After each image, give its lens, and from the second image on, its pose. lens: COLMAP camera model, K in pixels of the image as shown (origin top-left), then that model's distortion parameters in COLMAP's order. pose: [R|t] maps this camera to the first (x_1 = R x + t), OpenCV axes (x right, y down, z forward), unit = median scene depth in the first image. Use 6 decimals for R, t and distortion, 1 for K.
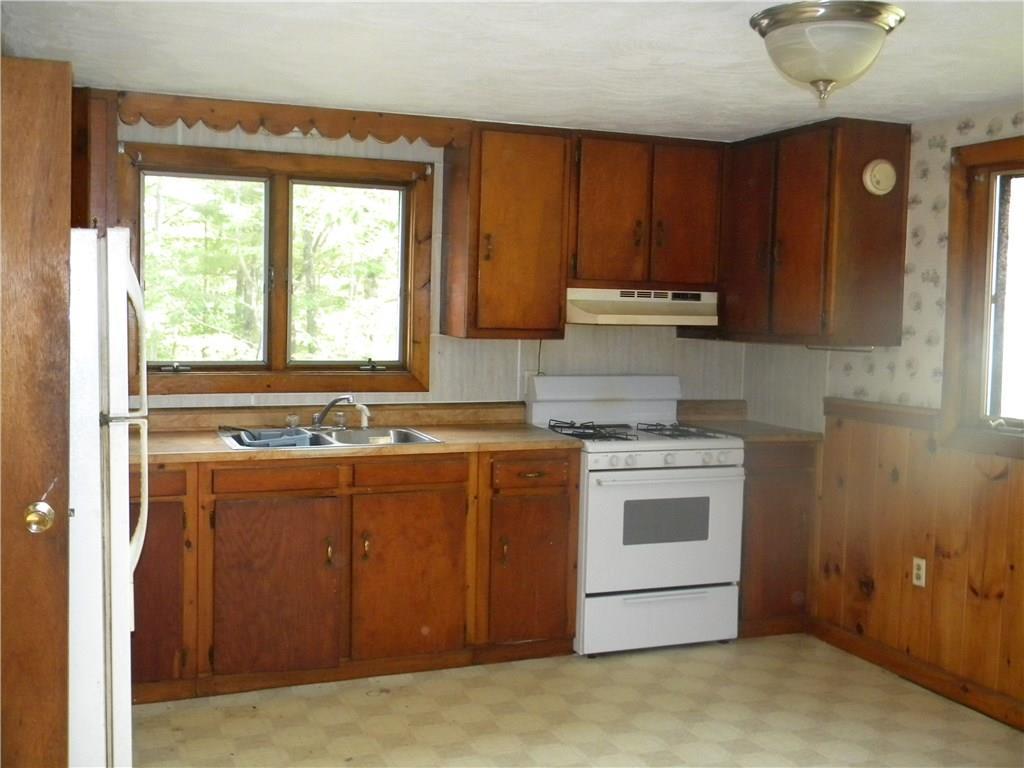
lens RADIAL K [[1088.5, 0, 511.6], [0, 1088.5, 385.8], [0, 0, 1]] dist [-0.027387, 0.000000]
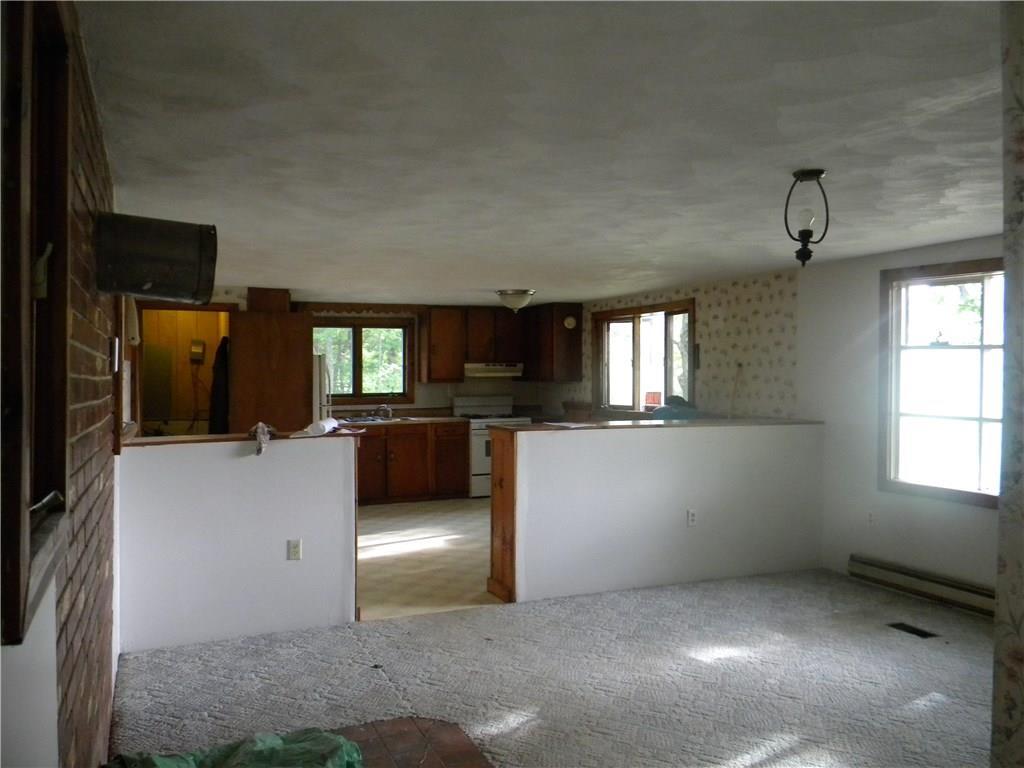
lens RADIAL K [[834.8, 0, 513.3], [0, 834.8, 380.9], [0, 0, 1]] dist [0.005344, 0.000093]
pose [[0.999583, -0.024854, 0.014715, 0.144263], [0.025602, 0.998261, -0.053096, 0.068299], [-0.013370, 0.053451, 0.998481, -1.098498]]
